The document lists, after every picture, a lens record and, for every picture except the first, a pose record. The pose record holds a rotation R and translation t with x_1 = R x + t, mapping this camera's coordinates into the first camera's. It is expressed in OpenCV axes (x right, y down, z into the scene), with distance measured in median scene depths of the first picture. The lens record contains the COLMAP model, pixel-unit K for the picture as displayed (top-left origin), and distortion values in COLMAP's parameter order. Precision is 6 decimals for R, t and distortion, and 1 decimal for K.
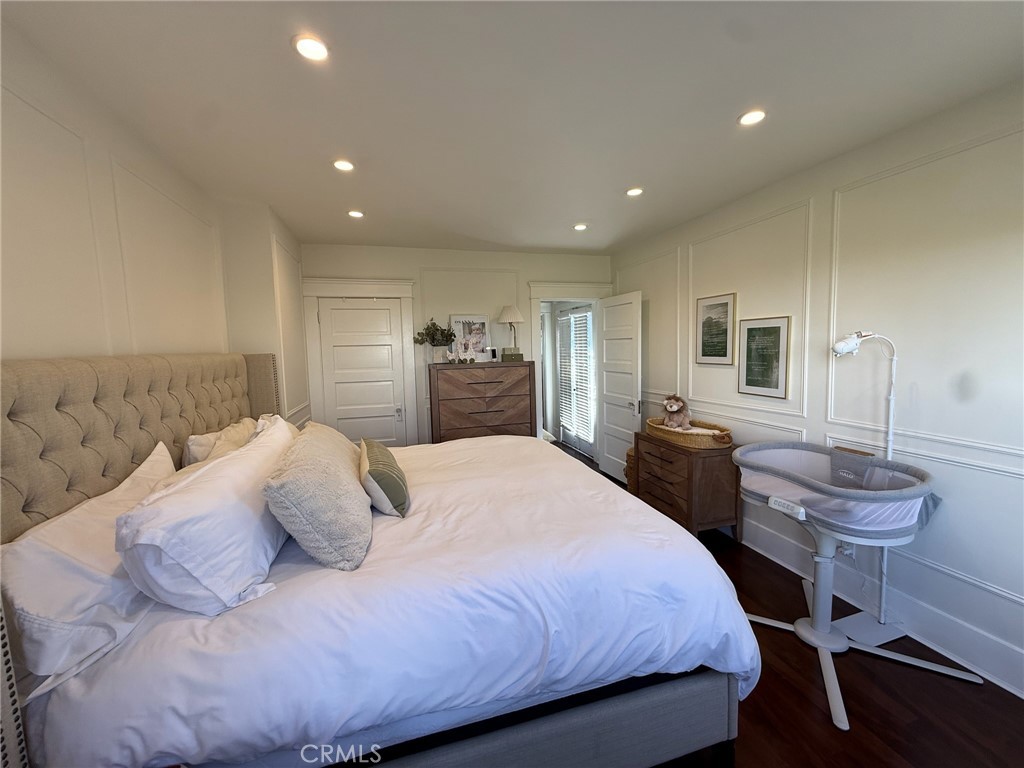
lens RADIAL K [[409.9, 0, 510.3], [0, 409.9, 382.9], [0, 0, 1]] dist [0.000969, -0.000244]
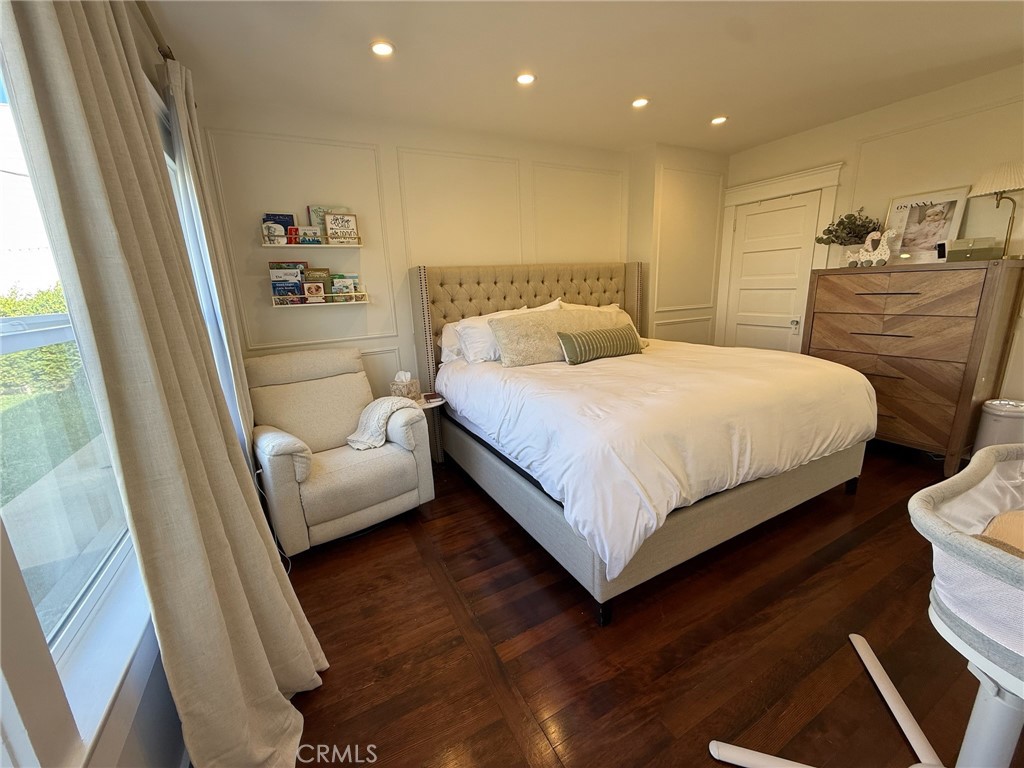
lens RADIAL K [[409.9, 0, 506.8], [0, 409.9, 382.9], [0, 0, 1]] dist [0.000969, -0.000244]
pose [[0.201739, 0.242363, -0.948979, 1.033911], [-0.049864, 0.970185, 0.237179, 0.027021], [0.978169, -0.000528, 0.207809, 0.386836]]
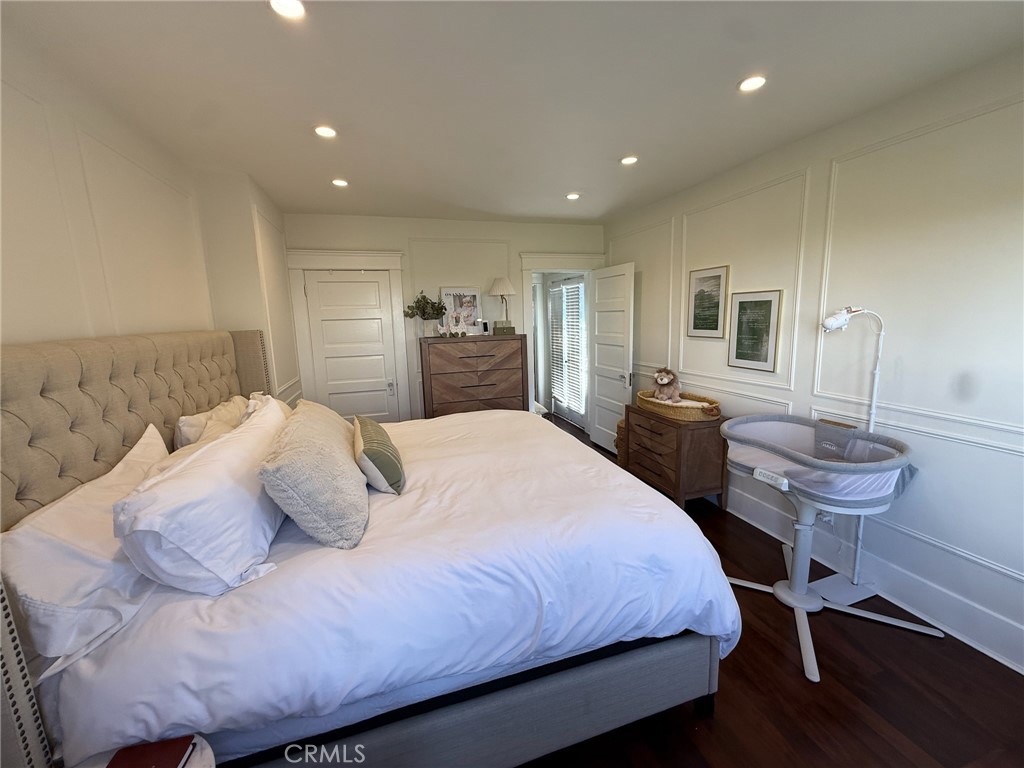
lens RADIAL K [[409.9, 0, 510.6], [0, 409.9, 383.3], [0, 0, 1]] dist [0.000969, -0.000244]
pose [[0.999739, -0.008153, 0.021341, -0.003462], [0.006532, 0.997163, 0.074983, -0.019542], [-0.021892, -0.074824, 0.996956, 0.000207]]
